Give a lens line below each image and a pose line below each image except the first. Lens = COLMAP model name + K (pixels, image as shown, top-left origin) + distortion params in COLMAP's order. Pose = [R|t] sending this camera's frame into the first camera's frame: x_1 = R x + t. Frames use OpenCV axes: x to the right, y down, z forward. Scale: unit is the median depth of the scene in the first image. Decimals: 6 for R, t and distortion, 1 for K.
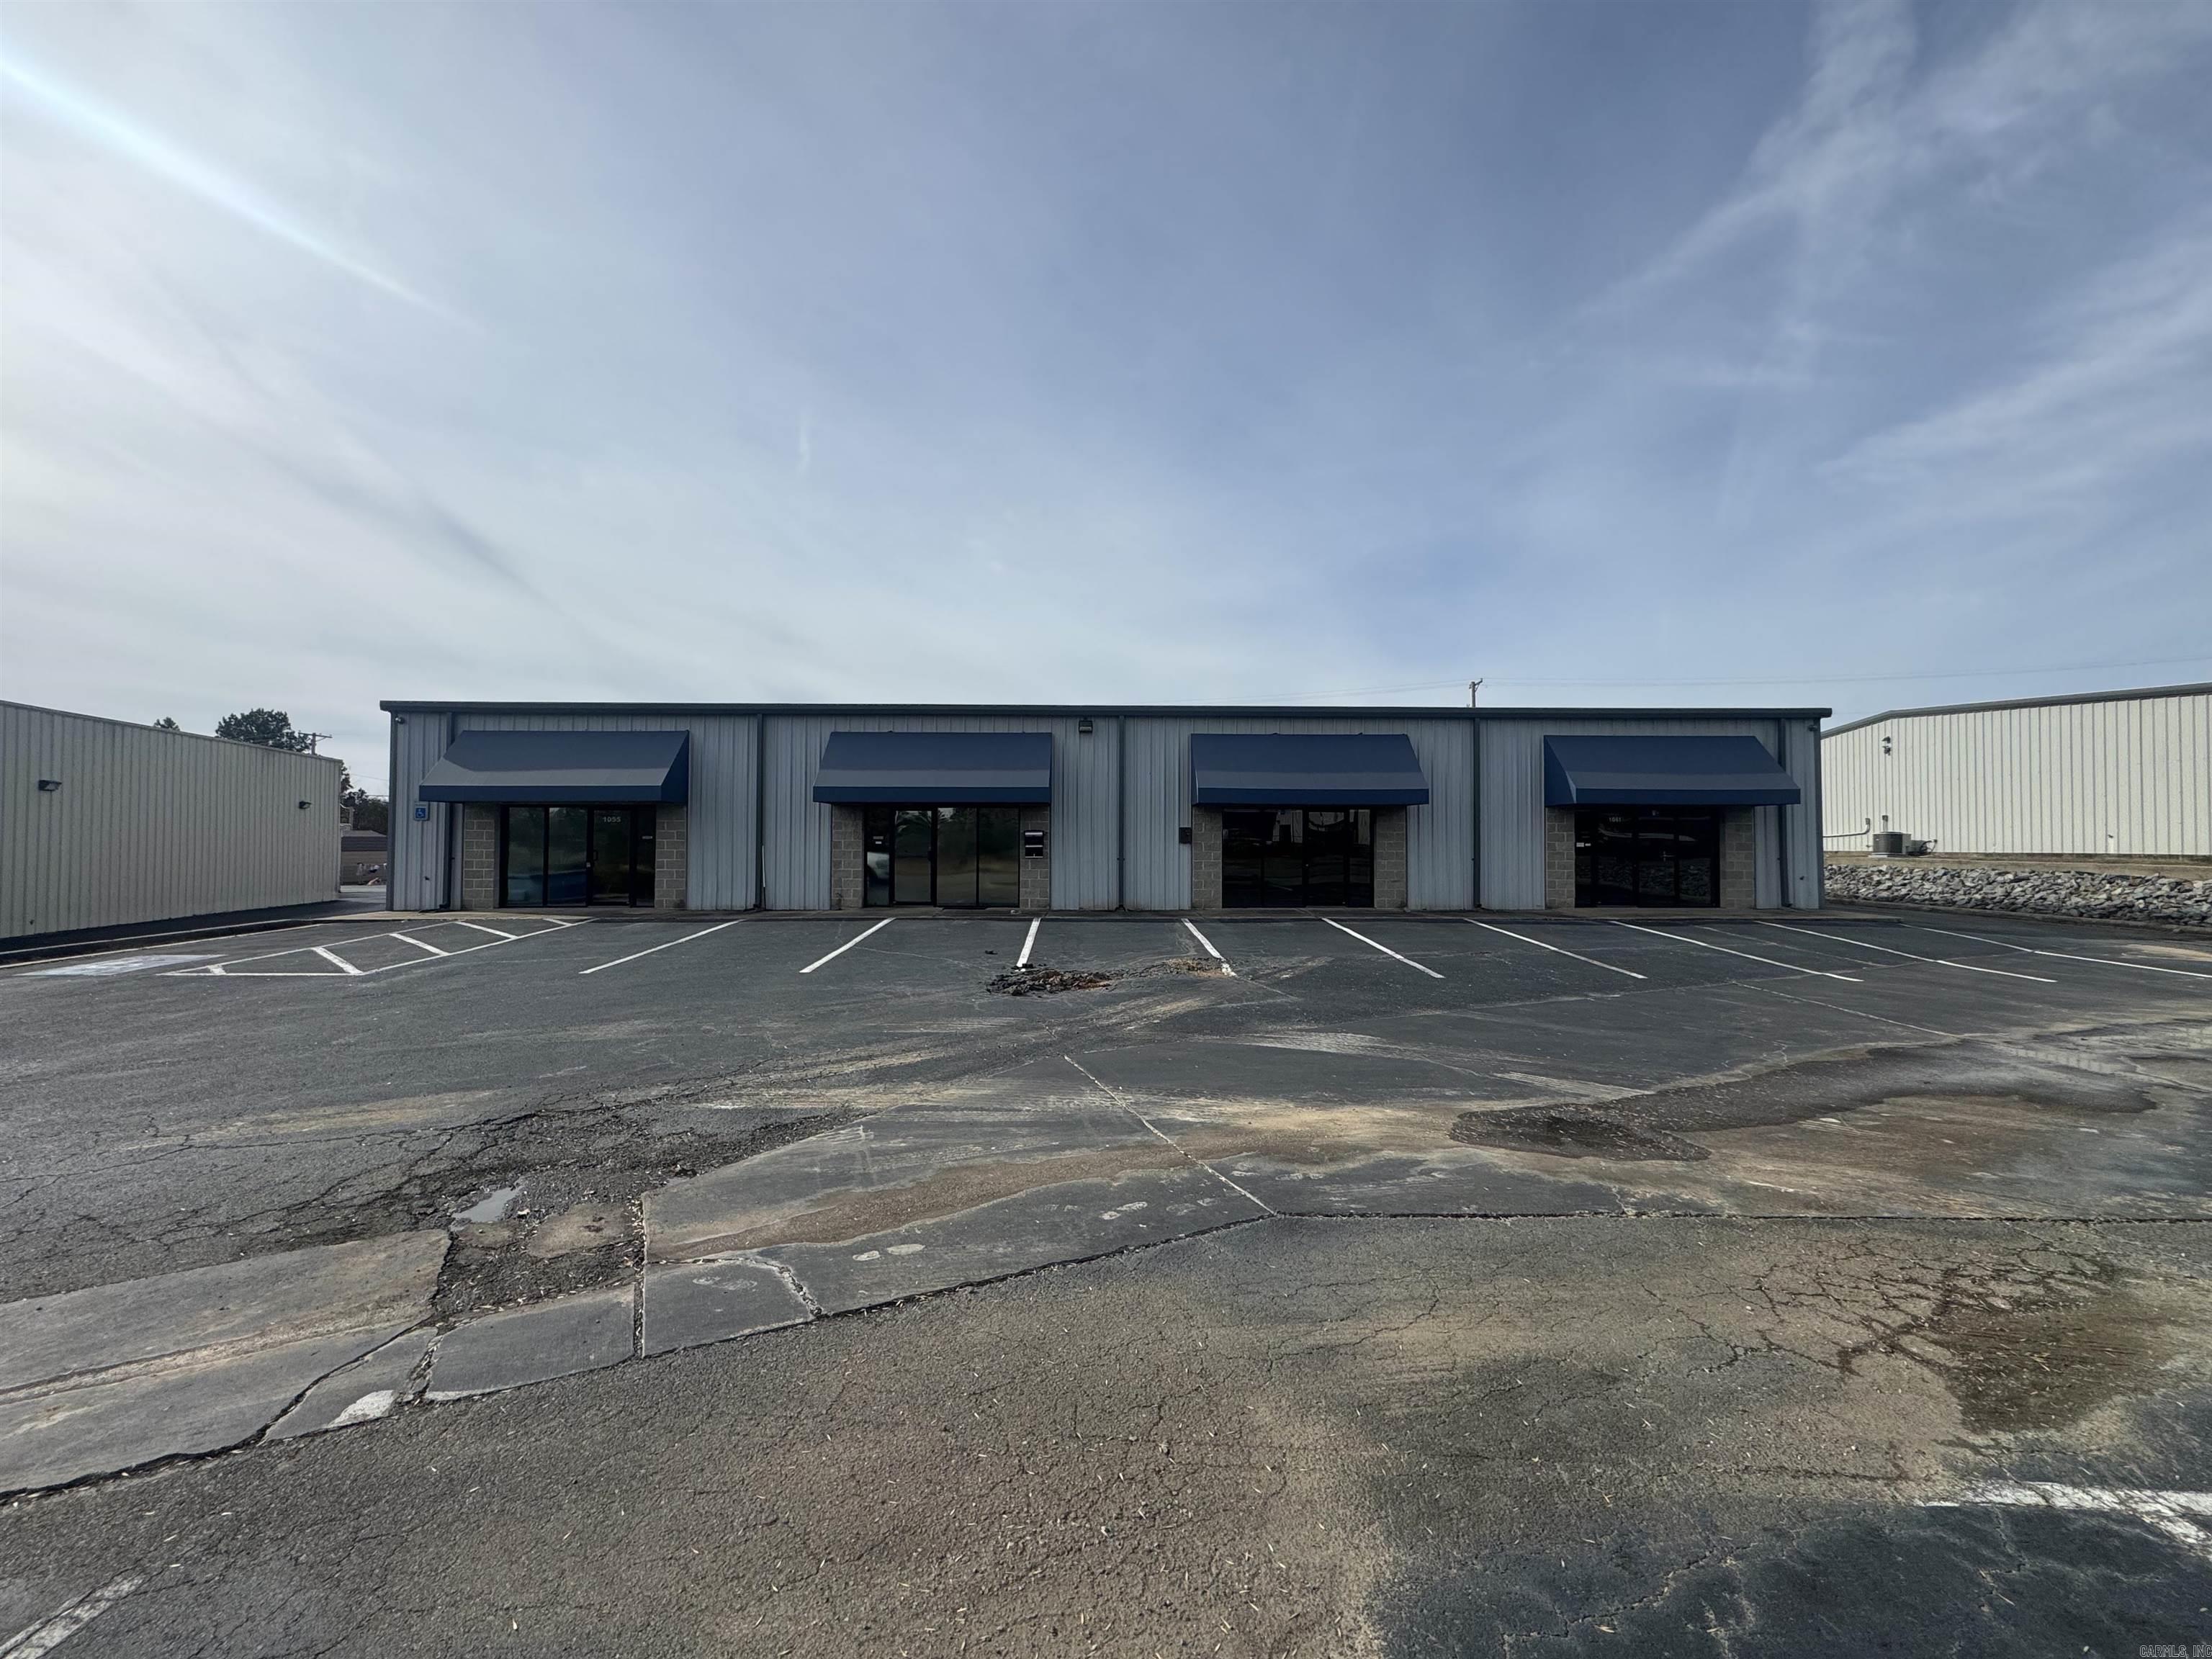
lens RADIAL K [[942.8, 0, 1121.8], [0, 942.8, 829.4], [0, 0, 1]] dist [0.001534, -0.000530]
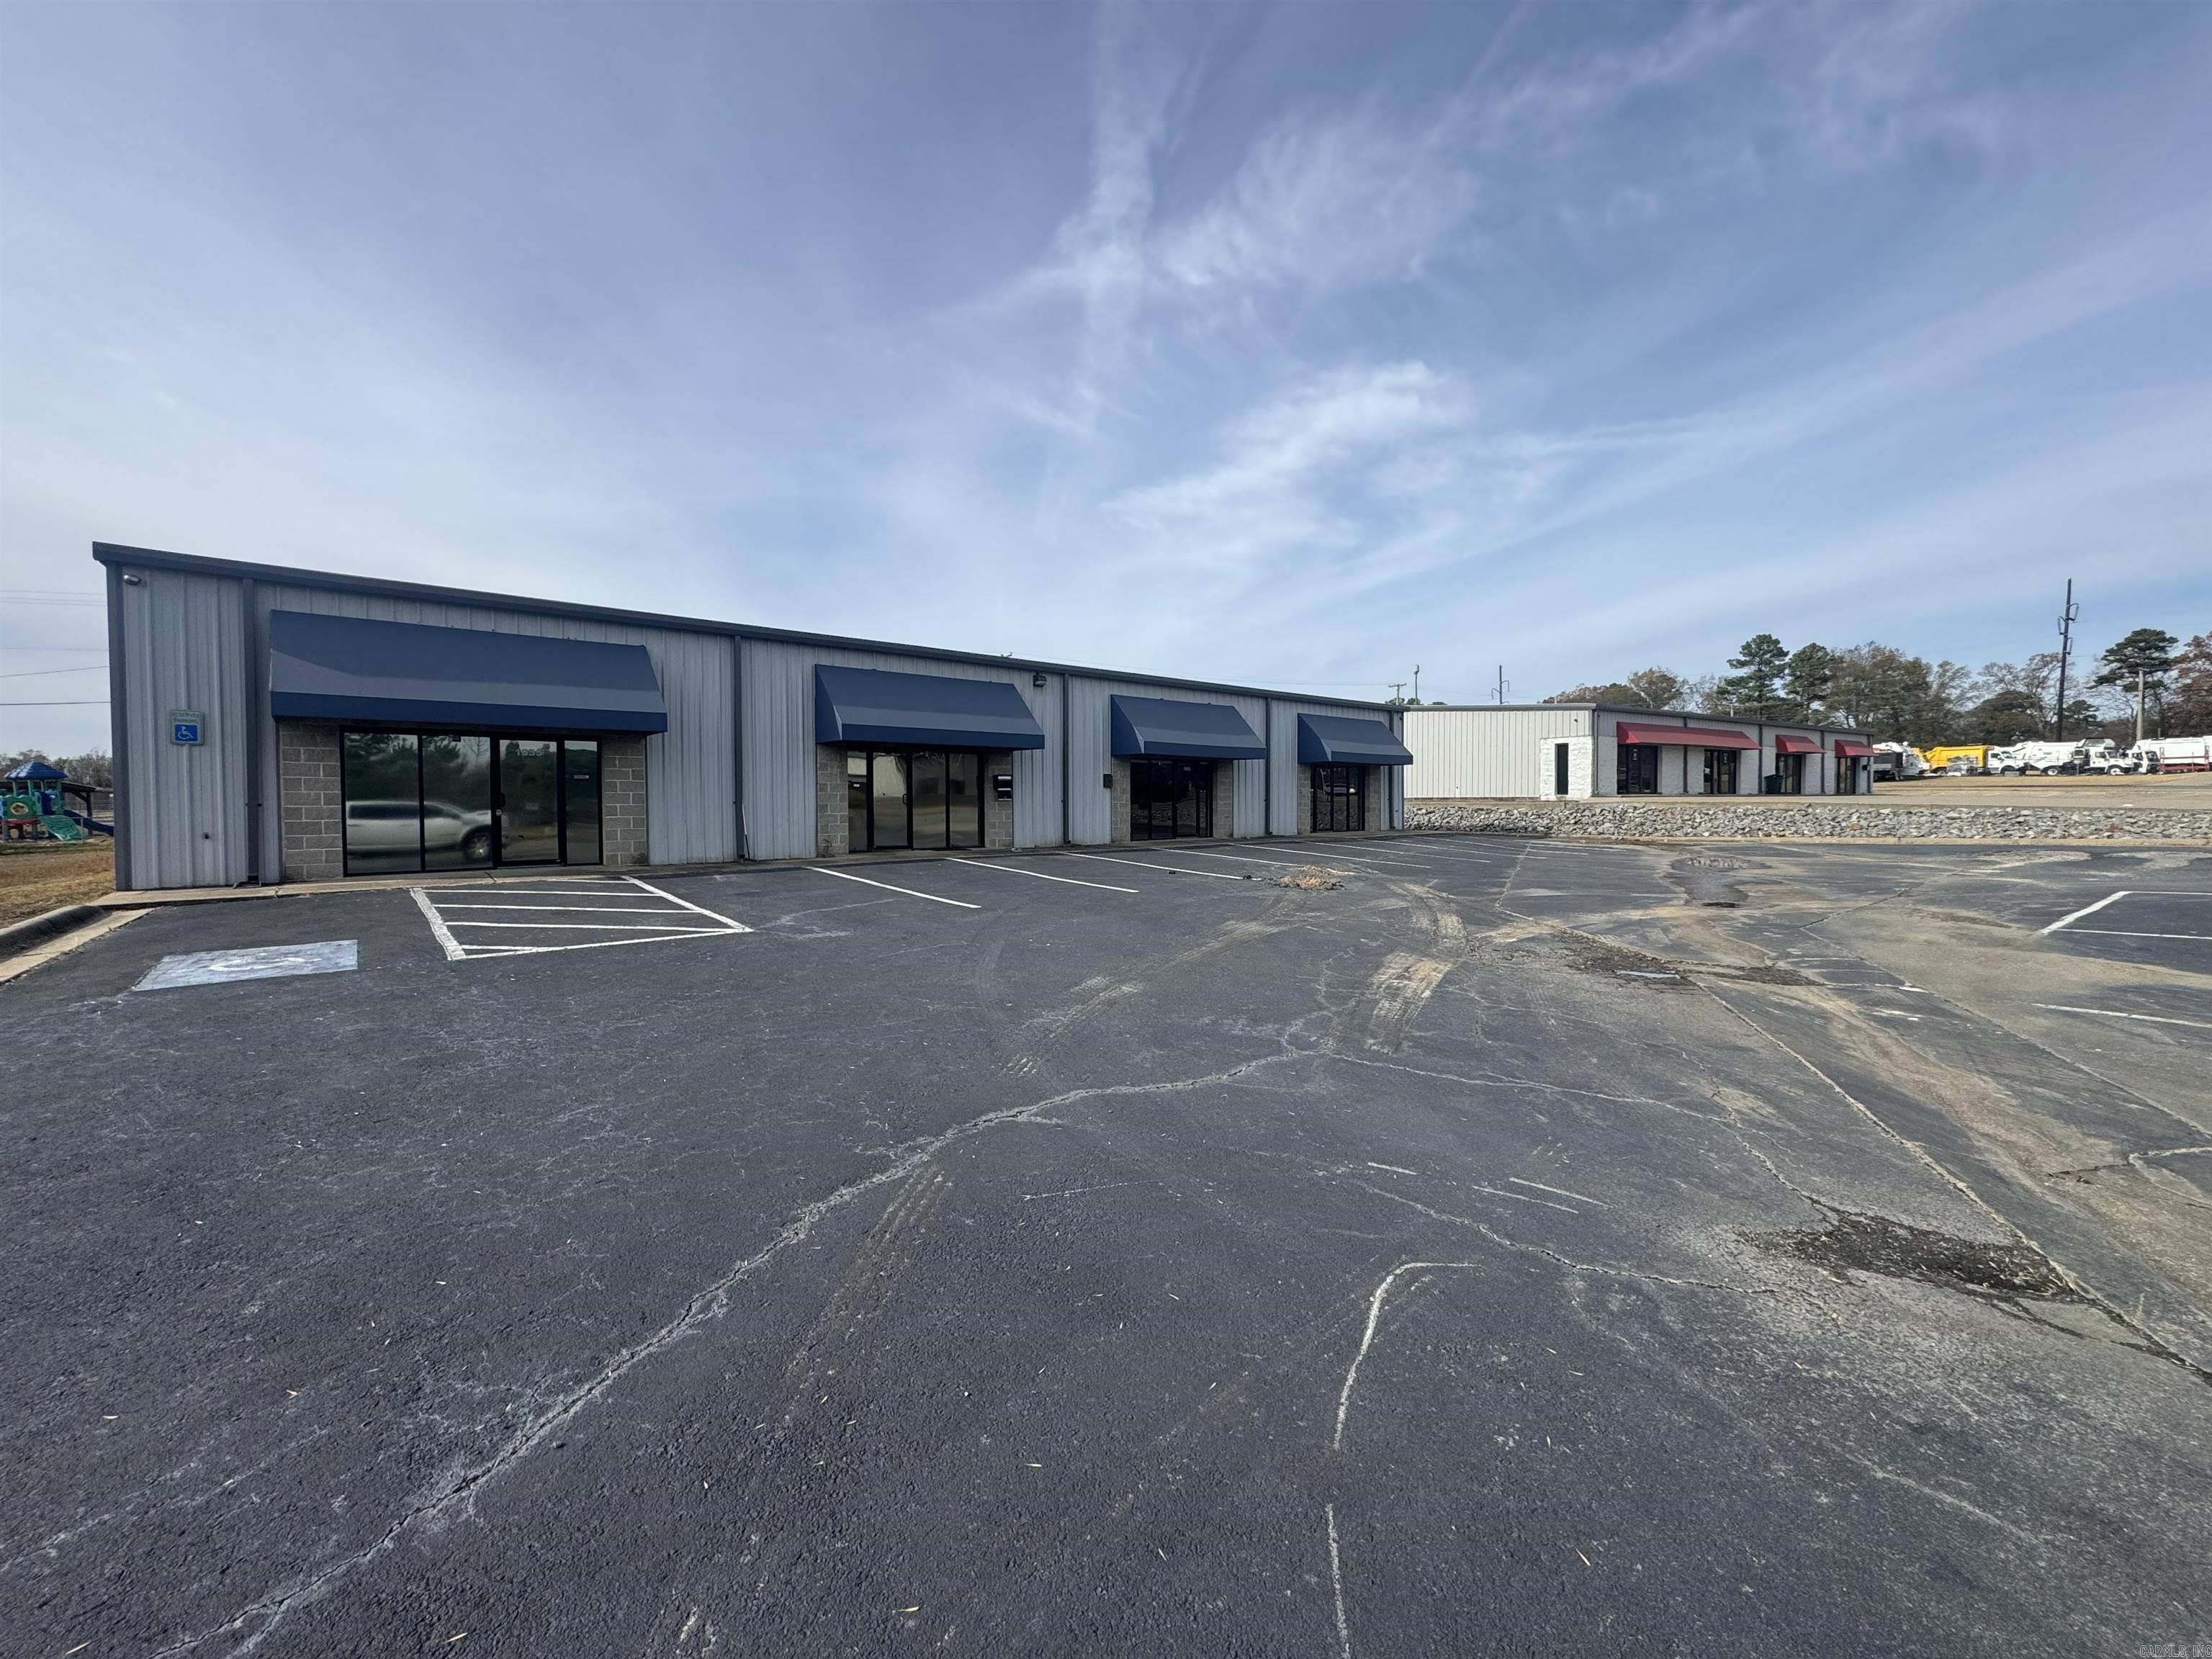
lens RADIAL K [[886.7, 0, 1149.1], [0, 886.7, 836.3], [0, 0, 1]] dist [-0.011393, 0.000442]
pose [[0.763423, -0.030048, 0.645199, -0.577539], [-0.010866, 0.998178, 0.059345, 0.008631], [-0.645807, -0.052316, 0.761706, 0.120489]]
